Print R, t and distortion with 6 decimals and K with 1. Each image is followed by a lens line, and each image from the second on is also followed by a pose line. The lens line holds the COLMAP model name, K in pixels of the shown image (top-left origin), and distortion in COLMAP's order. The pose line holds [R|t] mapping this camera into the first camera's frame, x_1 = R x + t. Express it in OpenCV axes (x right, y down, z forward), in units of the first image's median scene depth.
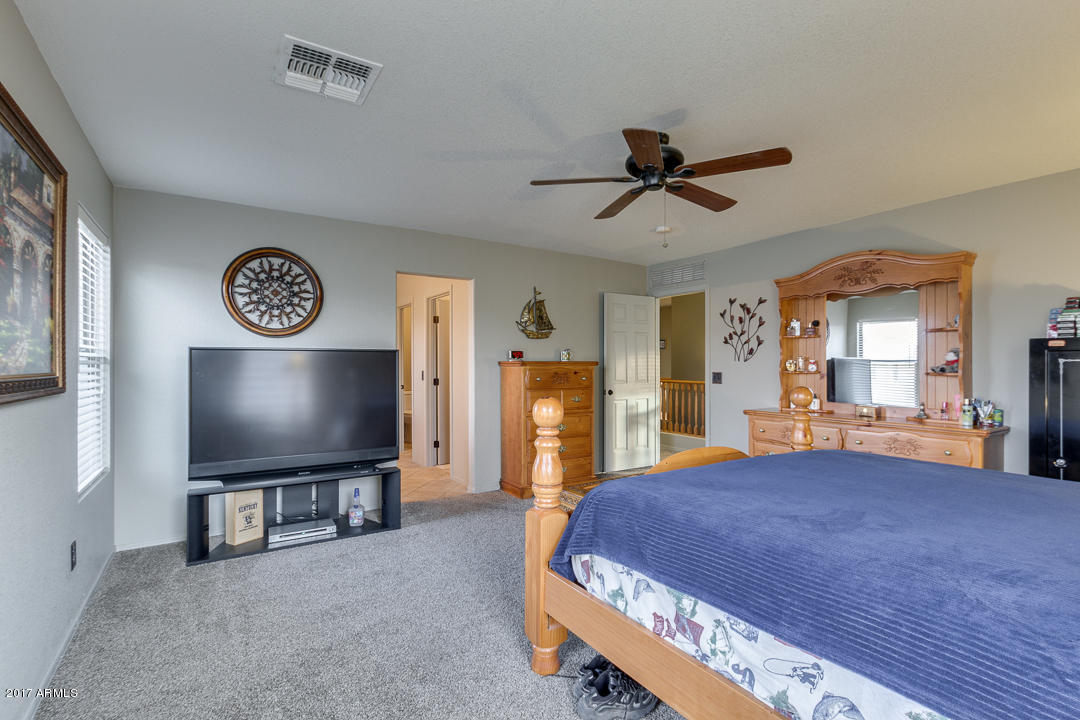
lens RADIAL K [[492.8, 0, 539.4], [0, 492.8, 364.9], [0, 0, 1]] dist [0.001178, 0.000197]
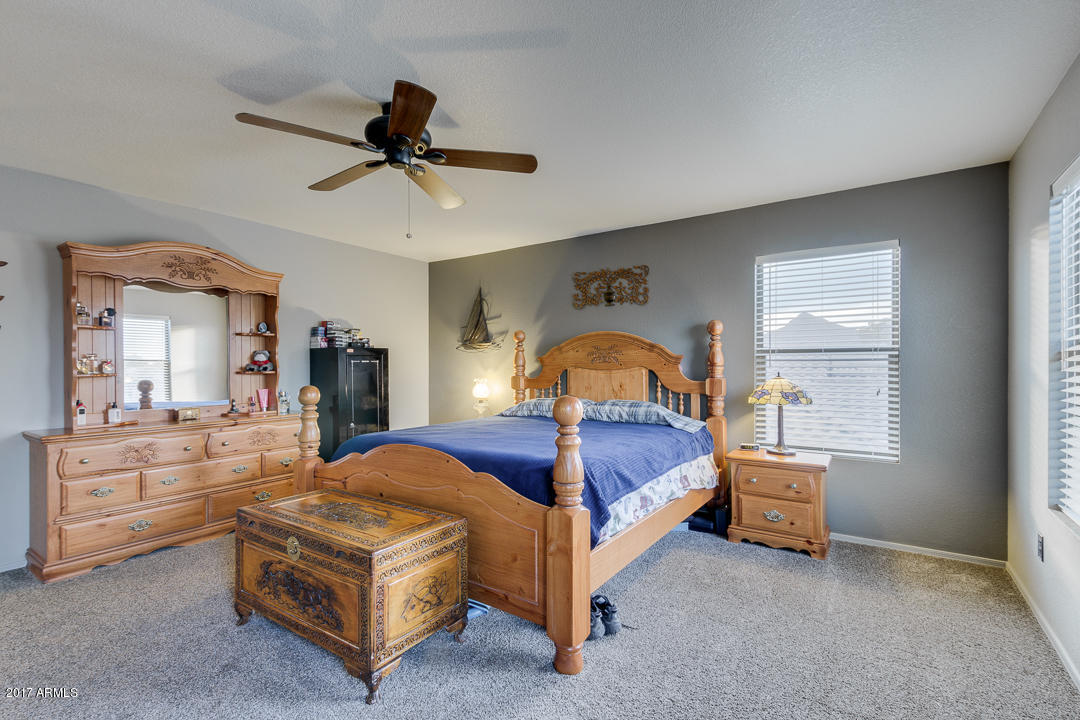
lens RADIAL K [[492.8, 0, 539.4], [0, 492.8, 364.9], [0, 0, 1]] dist [0.001178, 0.000197]
pose [[-0.375492, -0.004736, 0.926813, -0.493565], [0.001796, 0.999981, 0.005837, -0.004612], [-0.926824, 0.003856, -0.375477, 0.783120]]
